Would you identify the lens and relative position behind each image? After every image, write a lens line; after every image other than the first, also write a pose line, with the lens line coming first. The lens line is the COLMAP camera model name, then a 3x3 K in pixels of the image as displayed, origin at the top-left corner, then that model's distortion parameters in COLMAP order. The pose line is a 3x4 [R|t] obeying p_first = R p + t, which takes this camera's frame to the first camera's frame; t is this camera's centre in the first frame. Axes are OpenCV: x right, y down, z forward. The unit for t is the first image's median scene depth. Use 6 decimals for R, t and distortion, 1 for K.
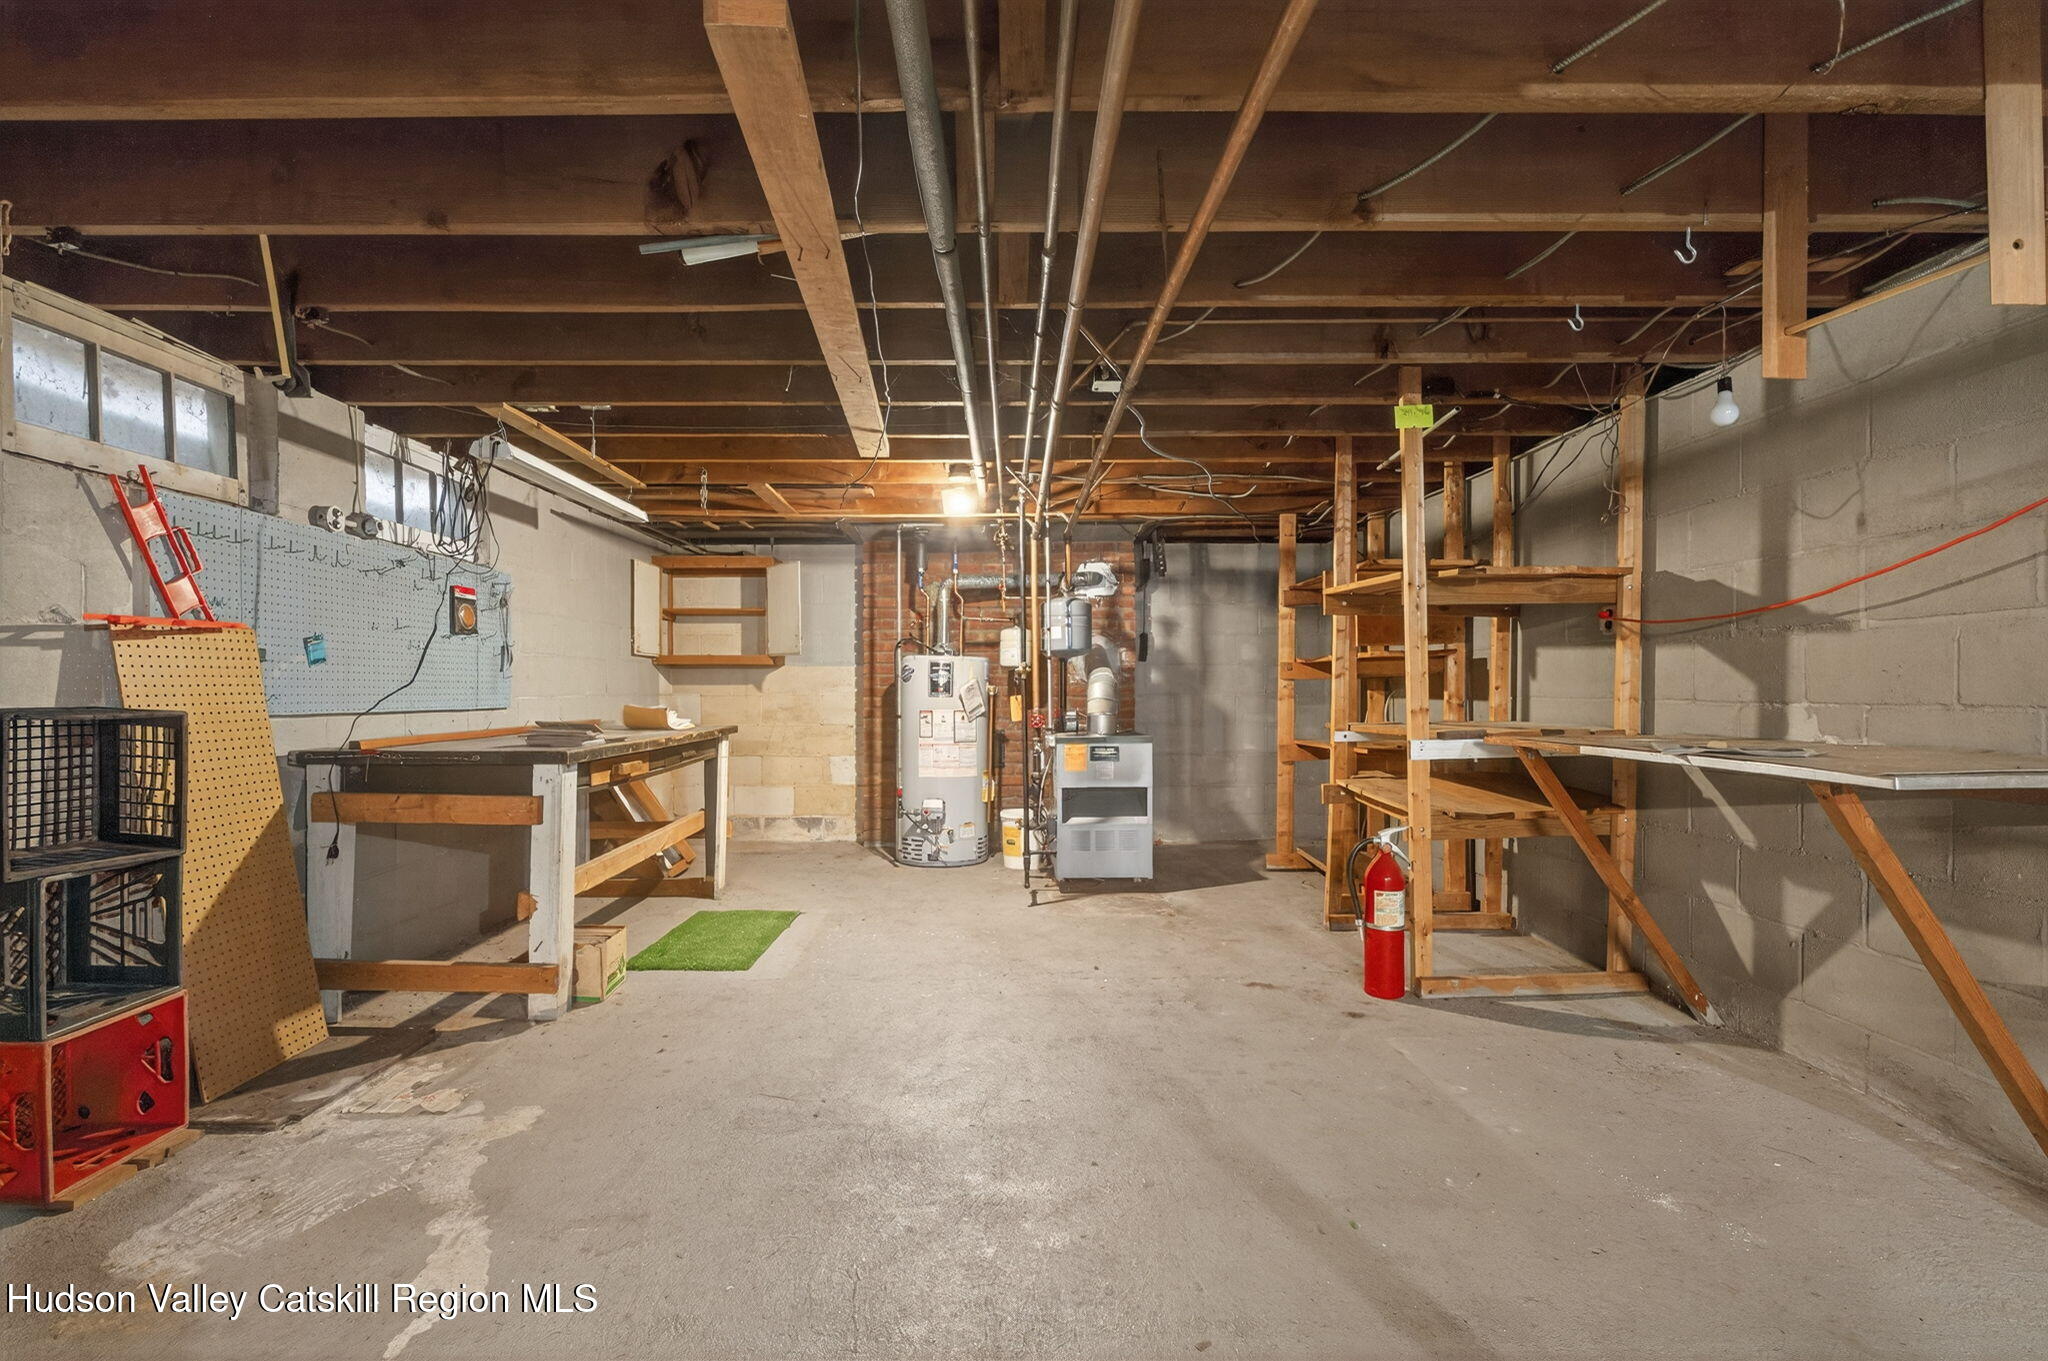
lens RADIAL K [[923.2, 0, 1024.0], [0, 923.2, 680.5], [0, 0, 1]] dist [-0.013551, 0.000646]
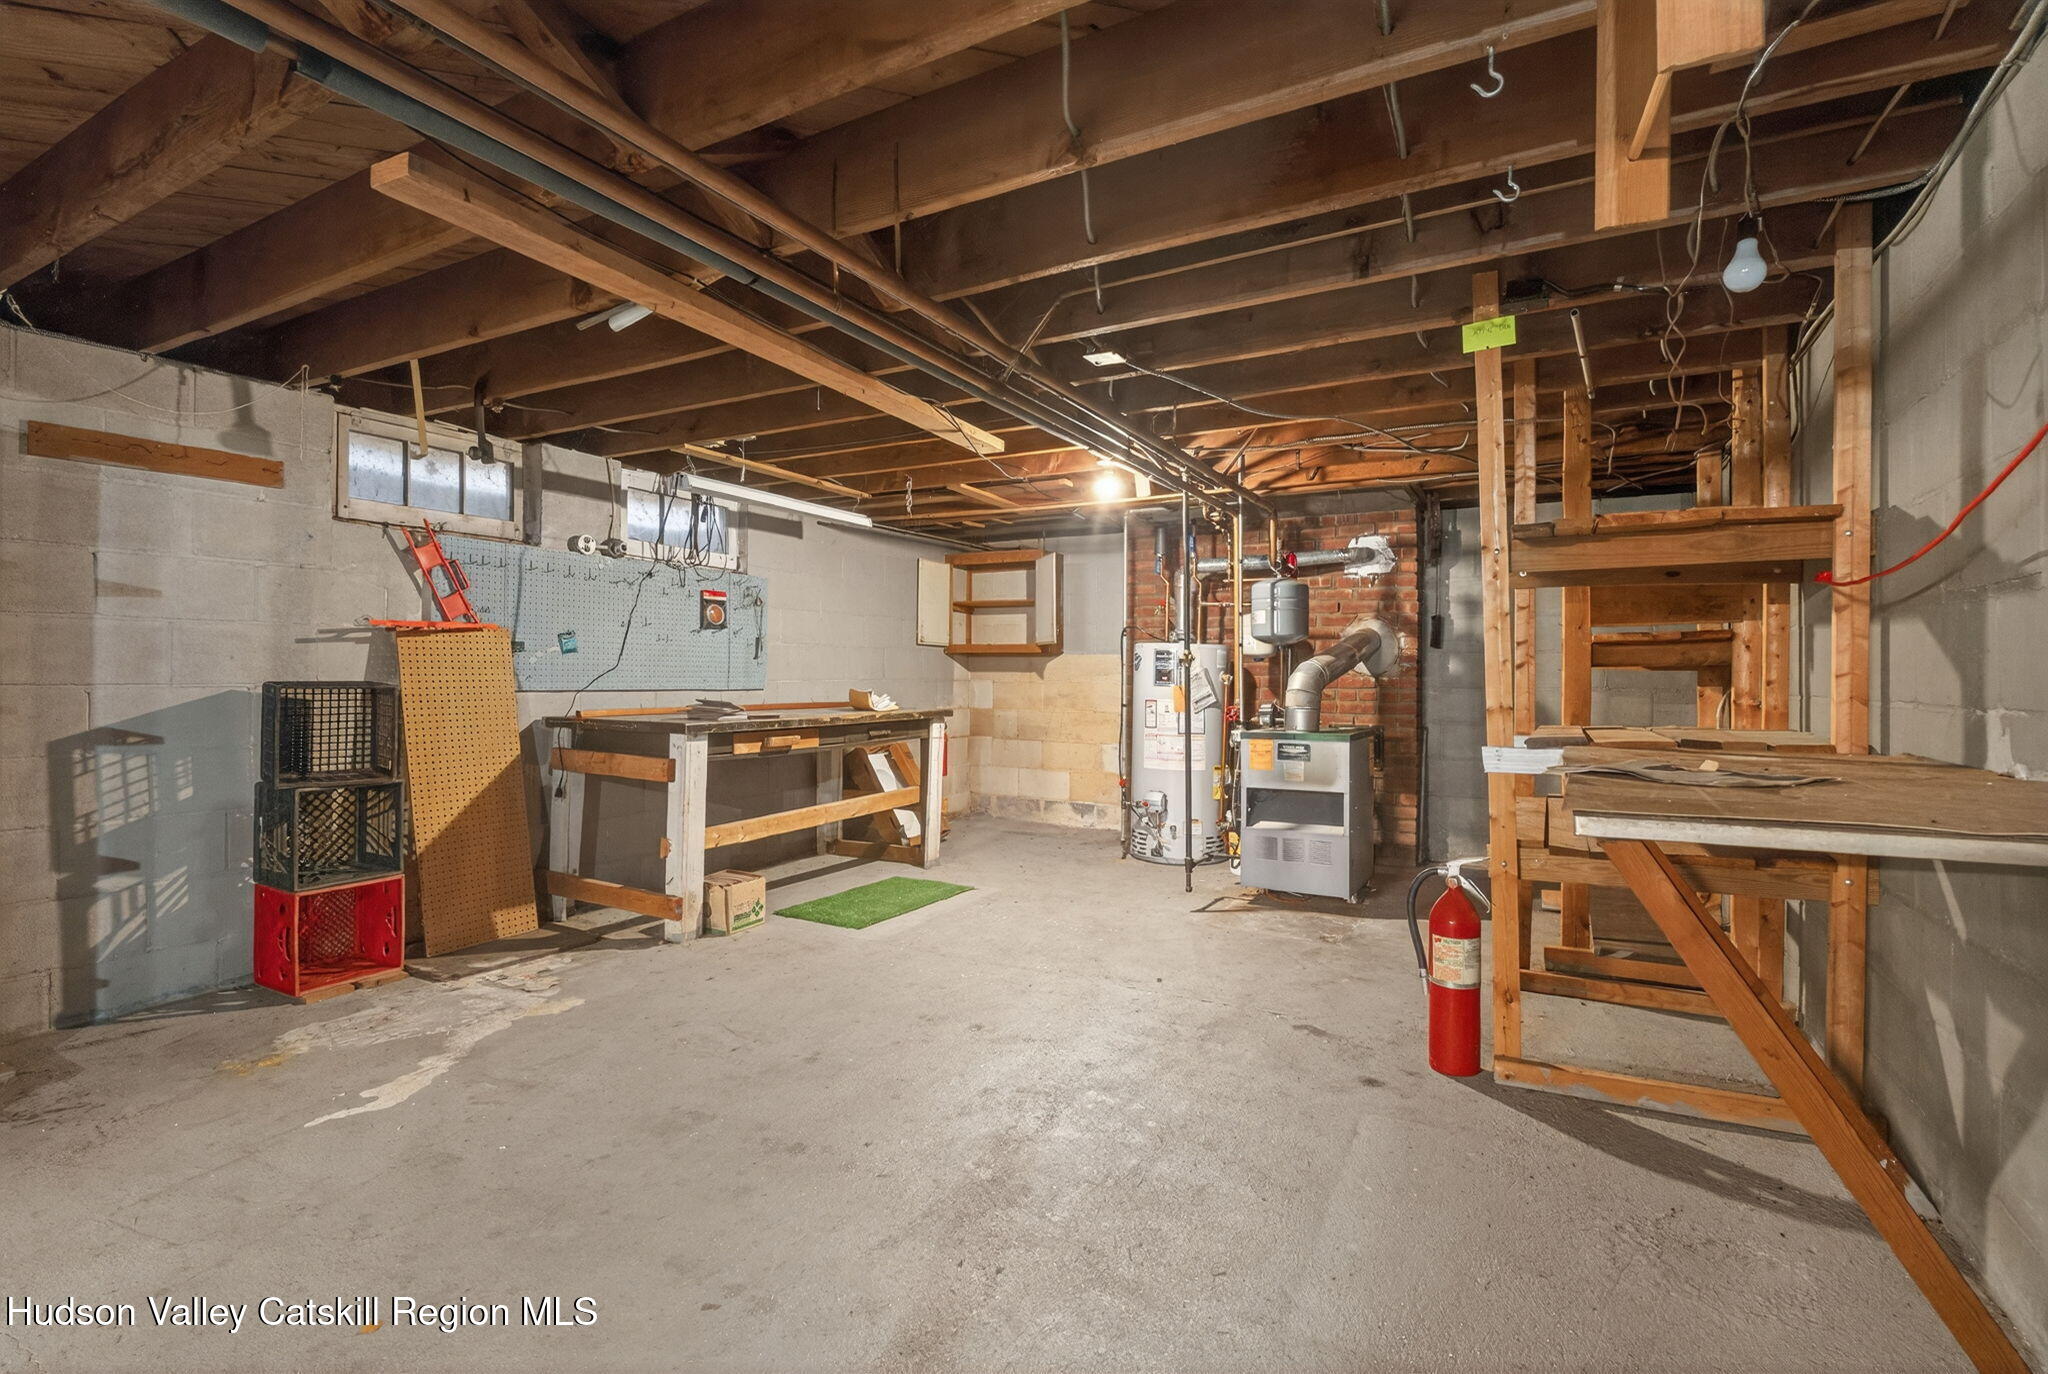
lens RADIAL K [[954.0, 0, 1022.2], [0, 954.0, 648.1], [0, 0, 1]] dist [-0.010936, 0.000060]
pose [[0.870518, -0.005034, -0.492111, 0.477115], [-0.006295, 0.999752, -0.021361, 0.000486], [0.492097, 0.021693, 0.870270, 0.103805]]
